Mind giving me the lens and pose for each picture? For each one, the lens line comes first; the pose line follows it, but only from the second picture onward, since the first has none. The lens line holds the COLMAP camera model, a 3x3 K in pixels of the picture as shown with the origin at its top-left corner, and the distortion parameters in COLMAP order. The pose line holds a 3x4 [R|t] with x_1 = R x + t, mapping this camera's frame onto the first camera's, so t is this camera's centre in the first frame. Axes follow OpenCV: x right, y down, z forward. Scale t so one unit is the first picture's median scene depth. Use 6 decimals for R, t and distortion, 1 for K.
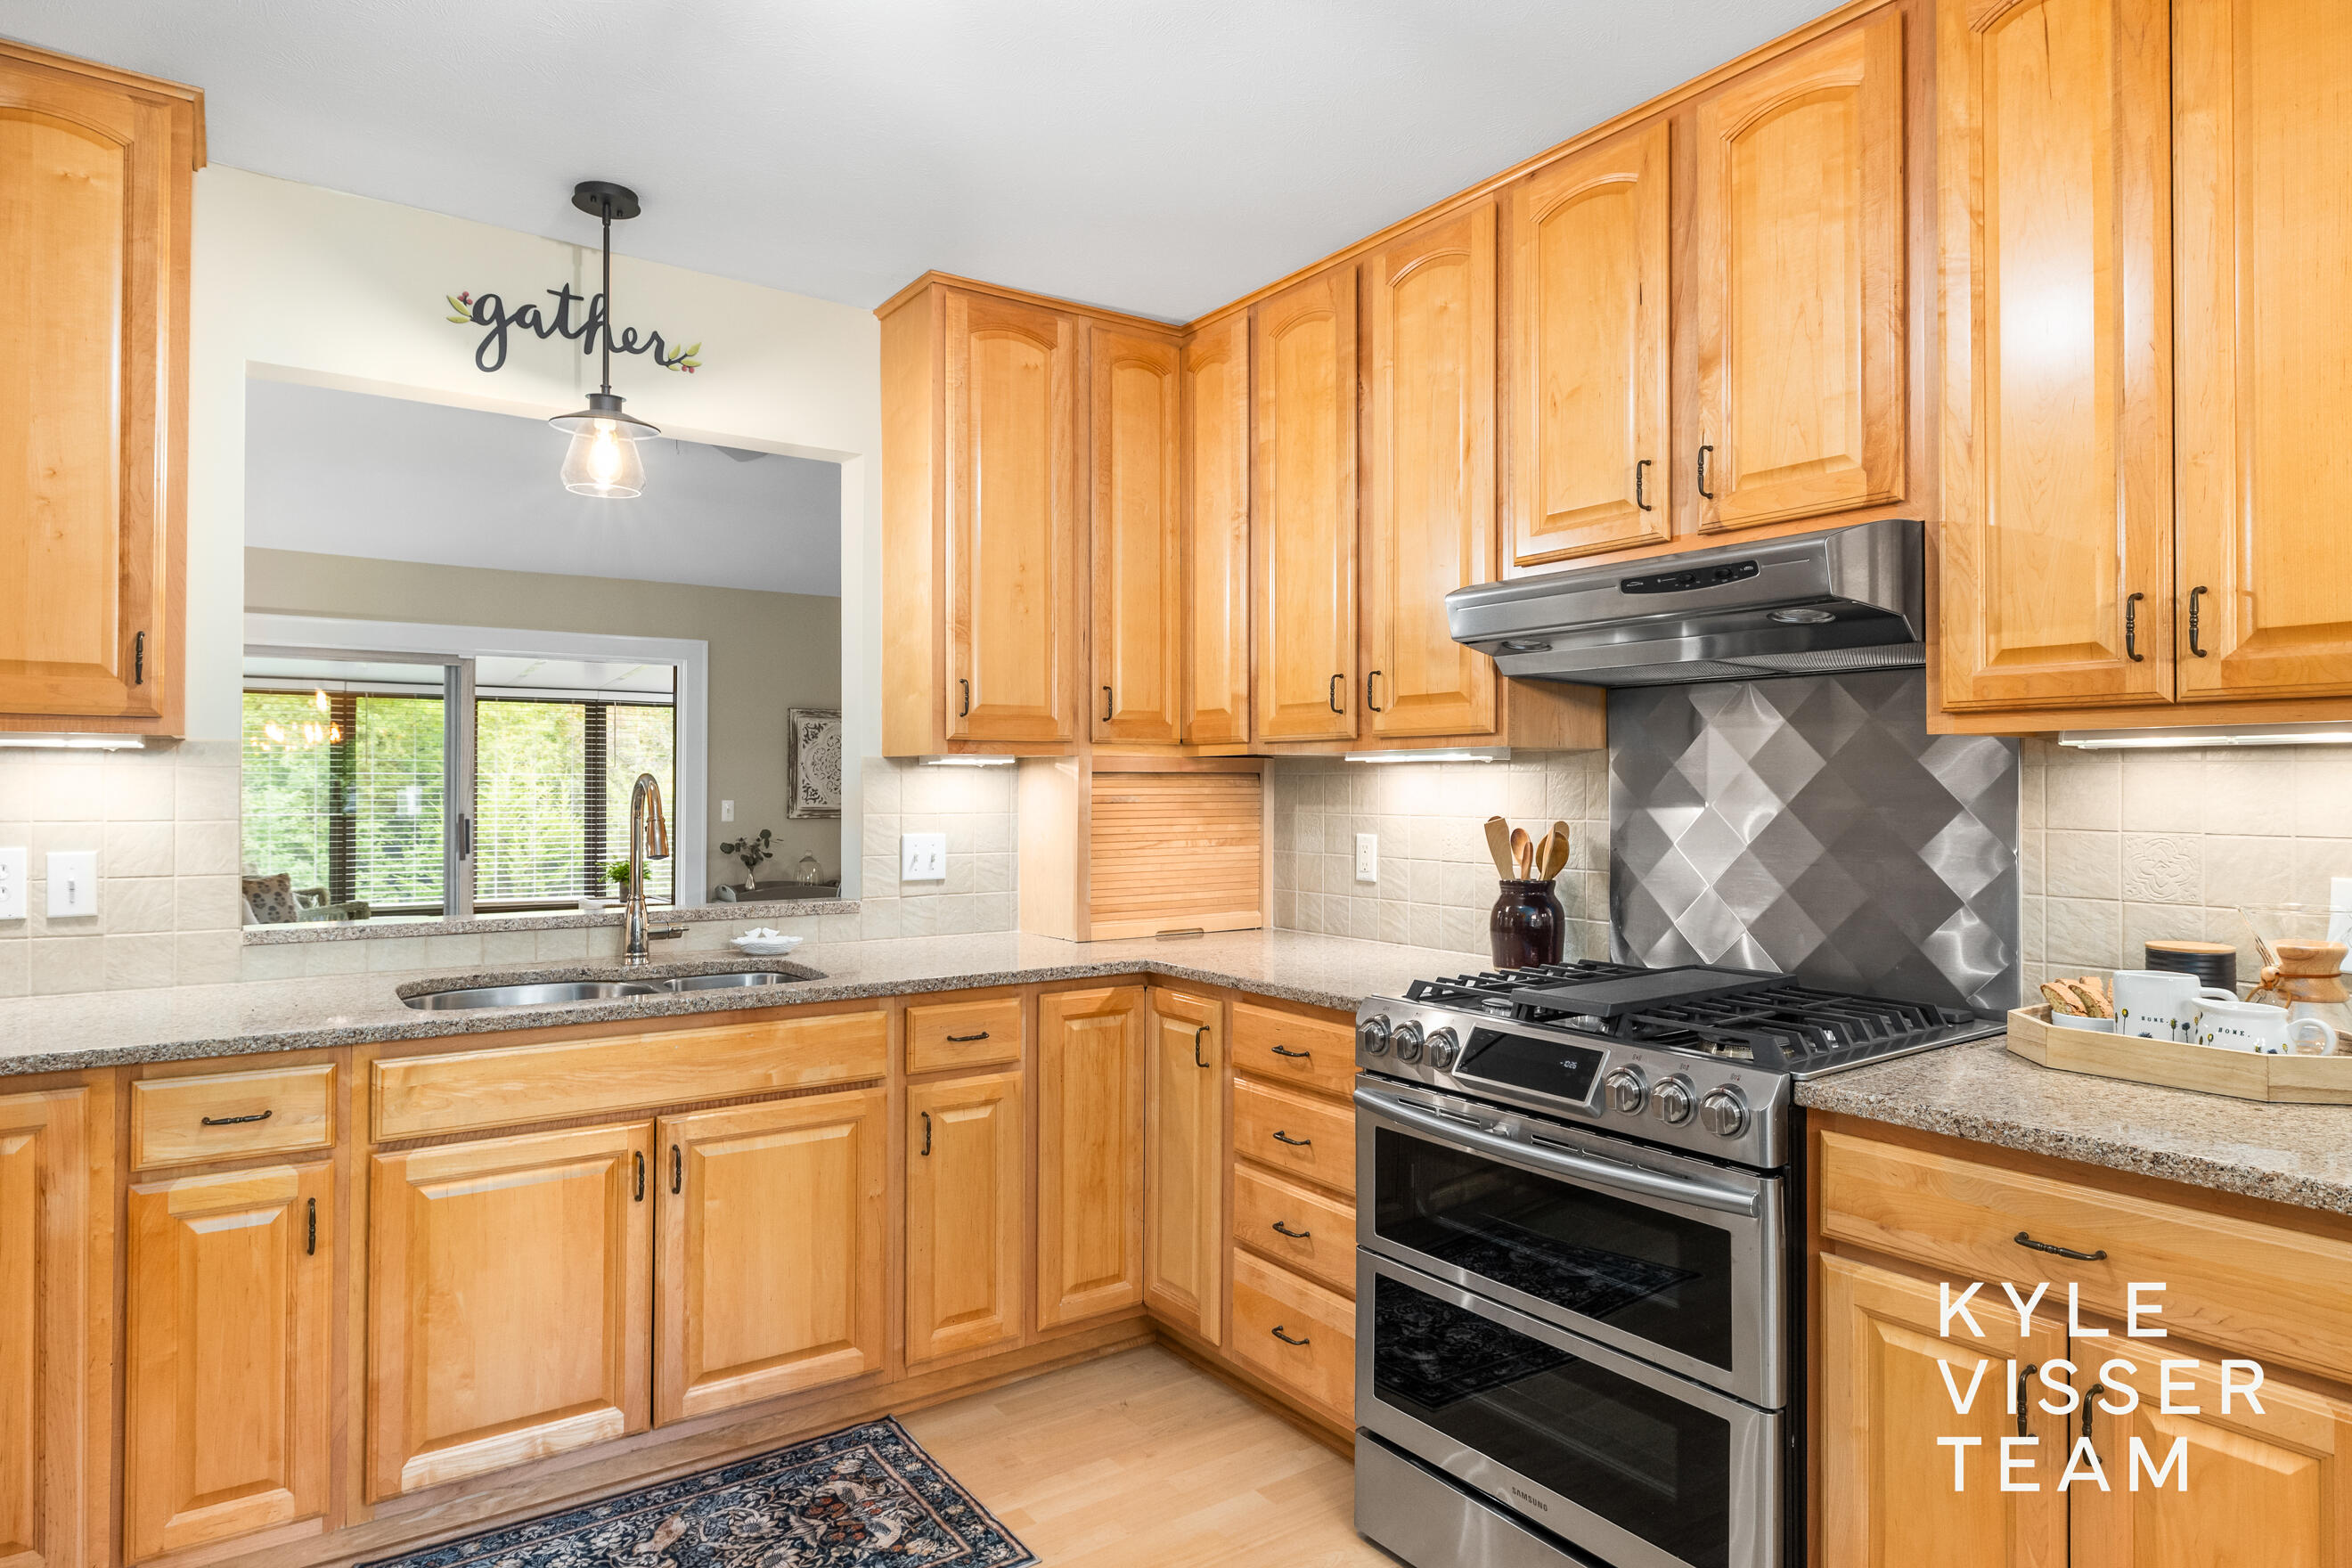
lens RADIAL K [[1359.0, 0, 1166.9], [0, 1359.0, 776.8], [0, 0, 1]] dist [-0.003403, 0.001954]
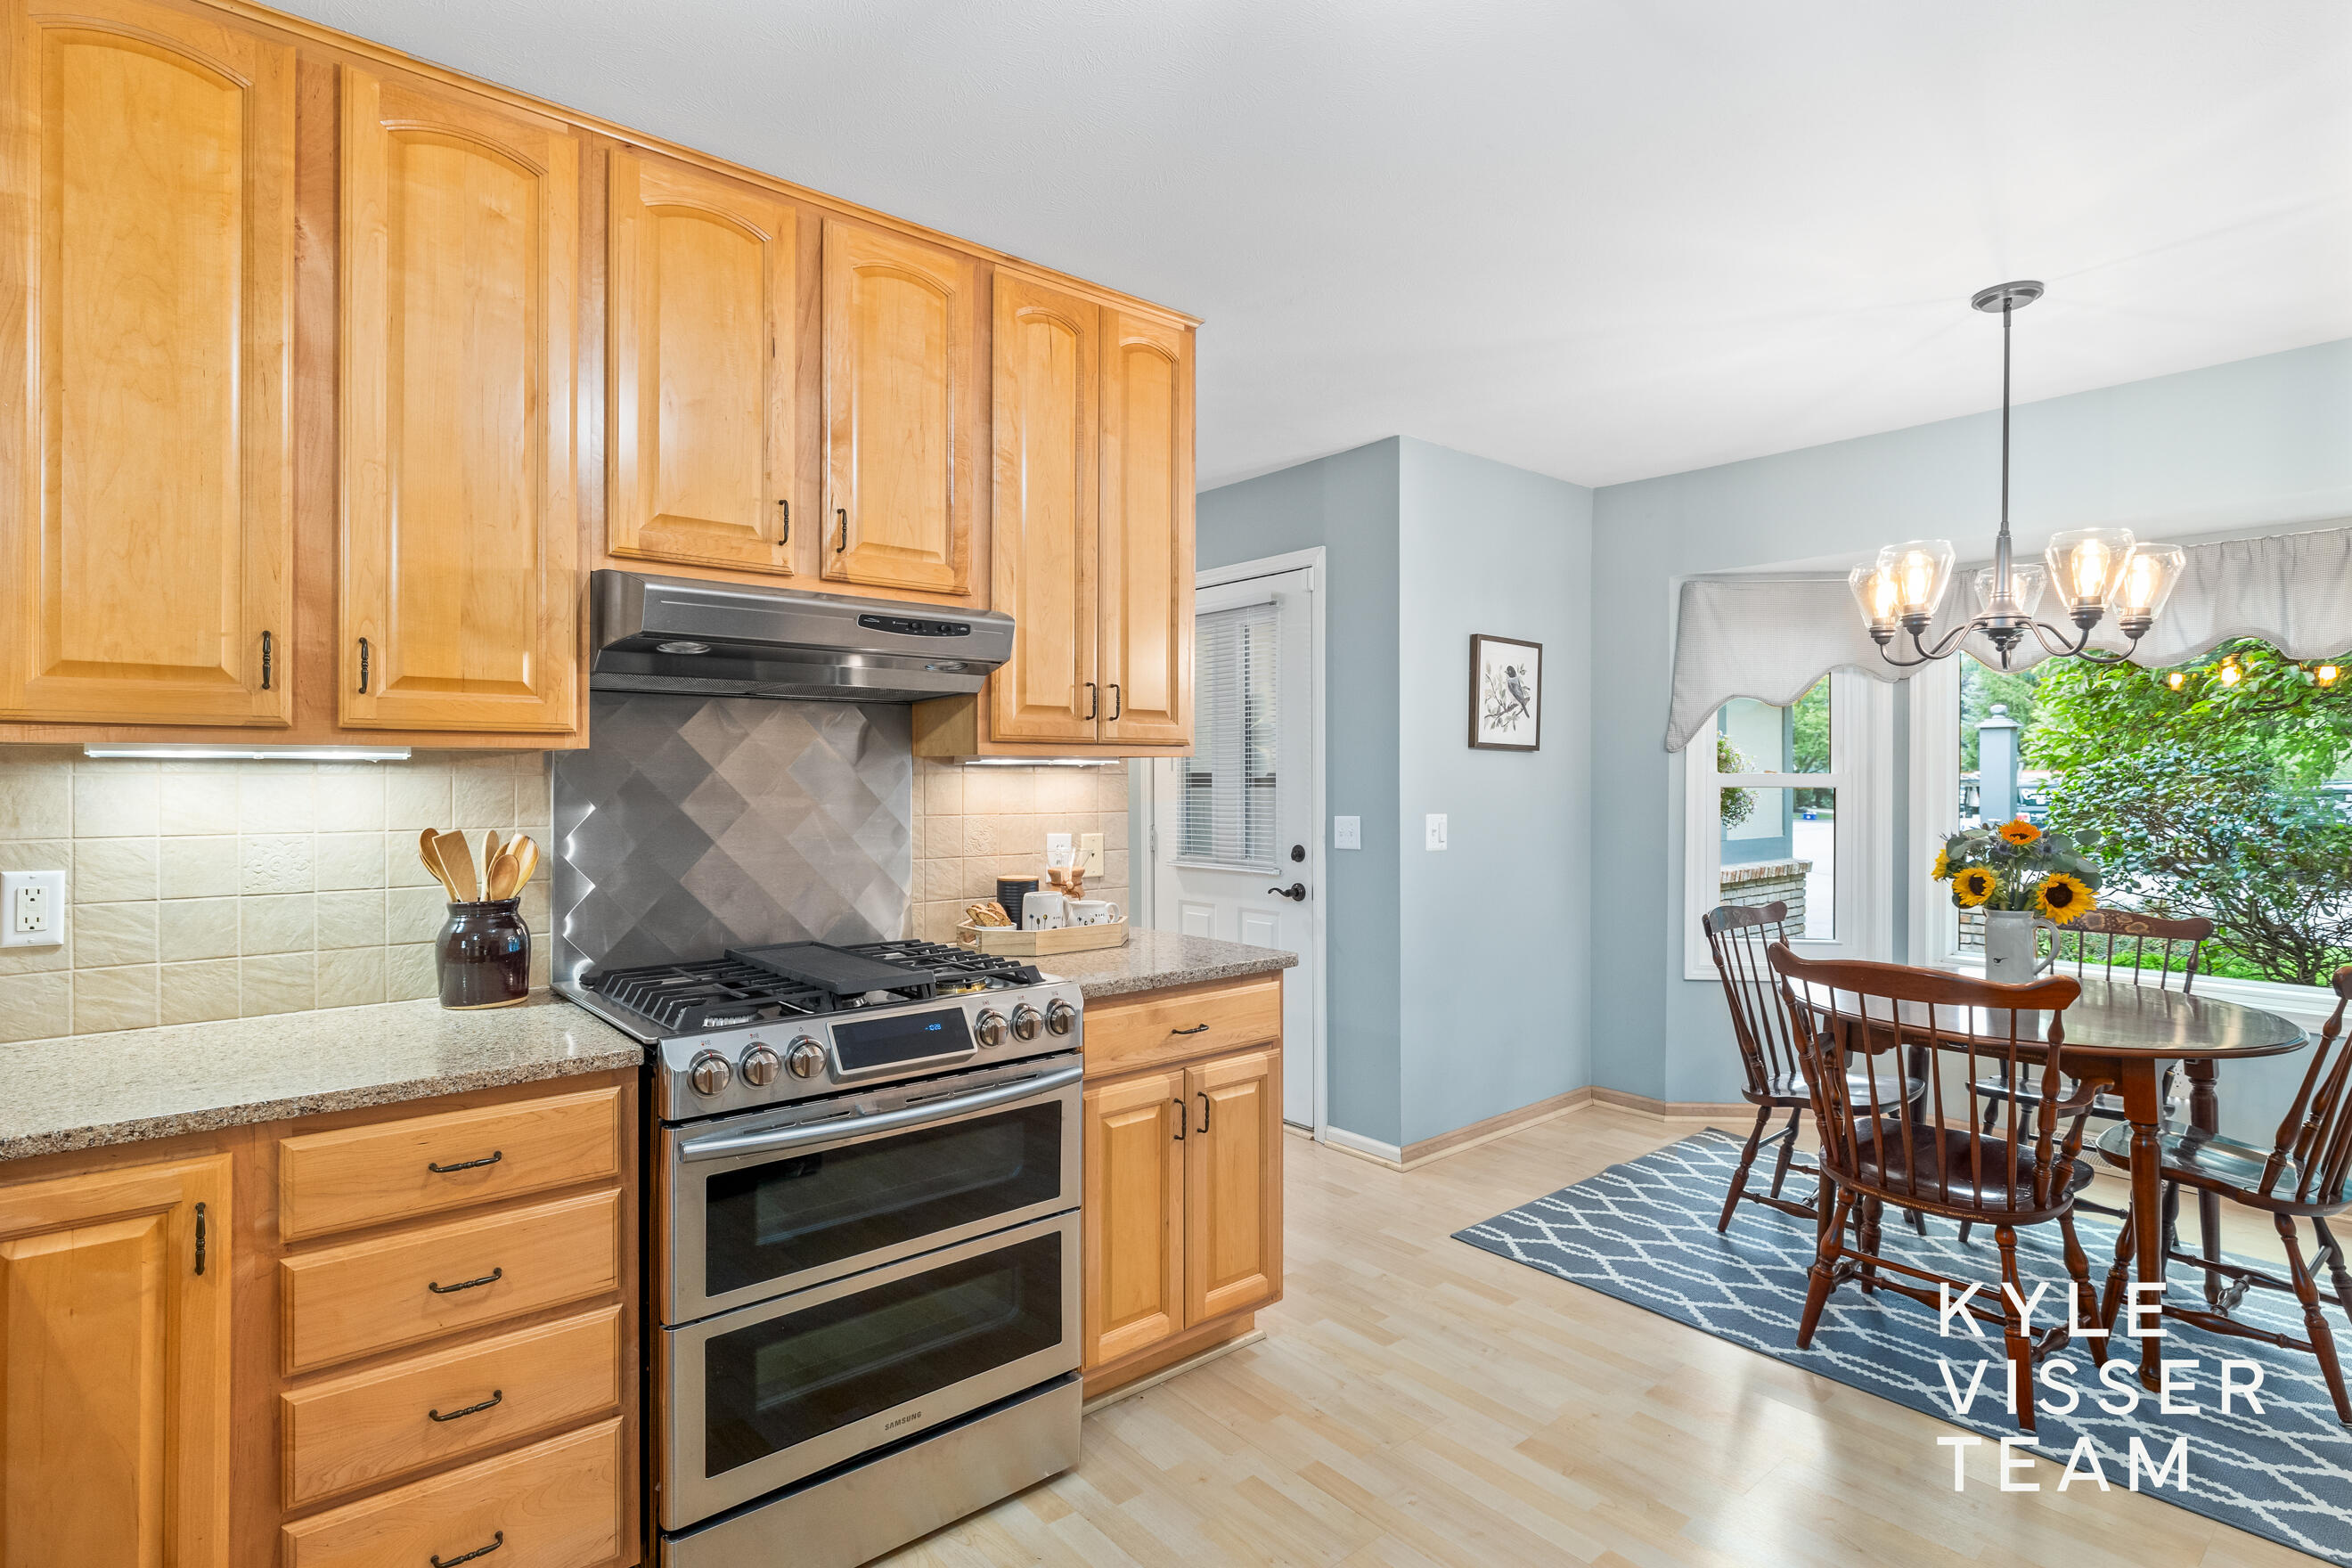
lens RADIAL K [[1181.0, 0, 1180.5], [0, 1181.0, 778.1], [0, 0, 1]] dist [-0.006385, -0.000115]
pose [[-0.109420, -0.003234, 0.993990, -0.540547], [-0.008312, 0.999963, 0.002338, -0.007350], [-0.993961, -0.008006, -0.109443, 0.647421]]
